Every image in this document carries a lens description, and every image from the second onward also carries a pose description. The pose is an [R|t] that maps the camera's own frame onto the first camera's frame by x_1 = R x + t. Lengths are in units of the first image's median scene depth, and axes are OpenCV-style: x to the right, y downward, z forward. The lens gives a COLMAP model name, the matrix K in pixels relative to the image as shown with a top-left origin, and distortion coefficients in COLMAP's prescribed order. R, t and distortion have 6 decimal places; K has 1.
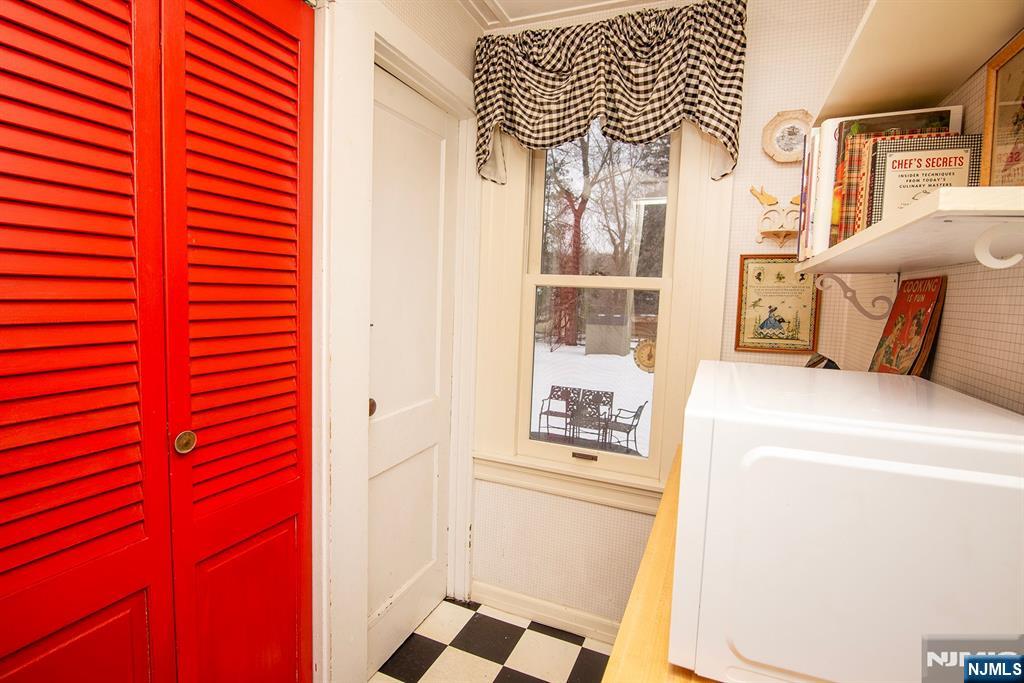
lens RADIAL K [[501.7, 0, 510.7], [0, 501.7, 340.1], [0, 0, 1]] dist [-0.028738, 0.000272]
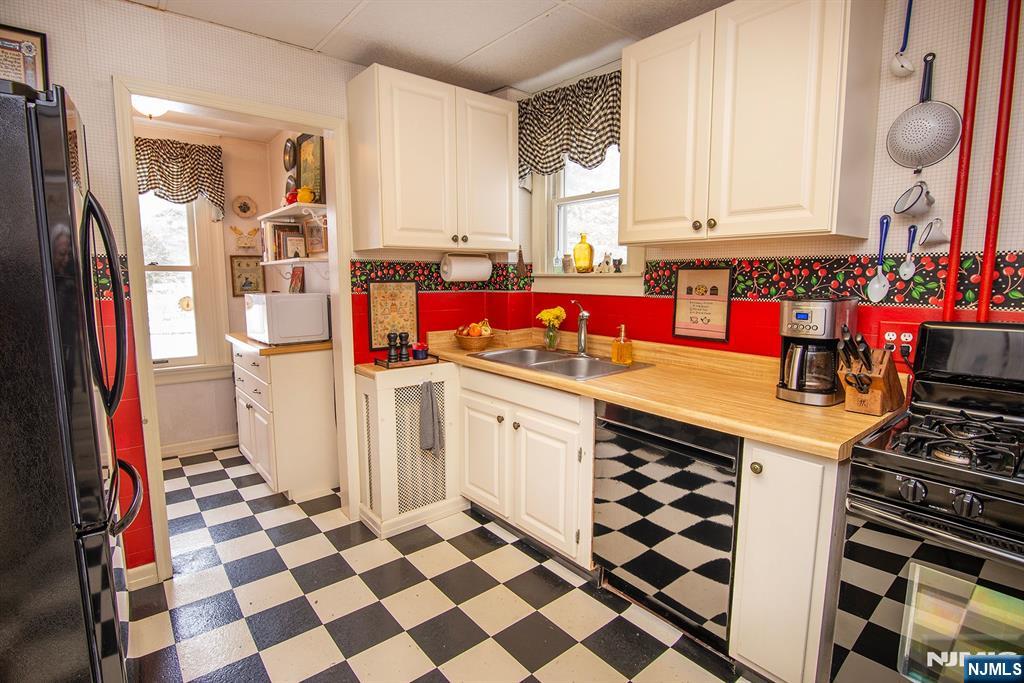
lens RADIAL K [[501.7, 0, 509.3], [0, 501.7, 341.2], [0, 0, 1]] dist [-0.028738, 0.000272]
pose [[0.467712, -0.149077, 0.871218, -1.037854], [0.102485, 0.988172, 0.114071, 0.094173], [-0.877919, 0.035934, 0.477458, -1.266987]]
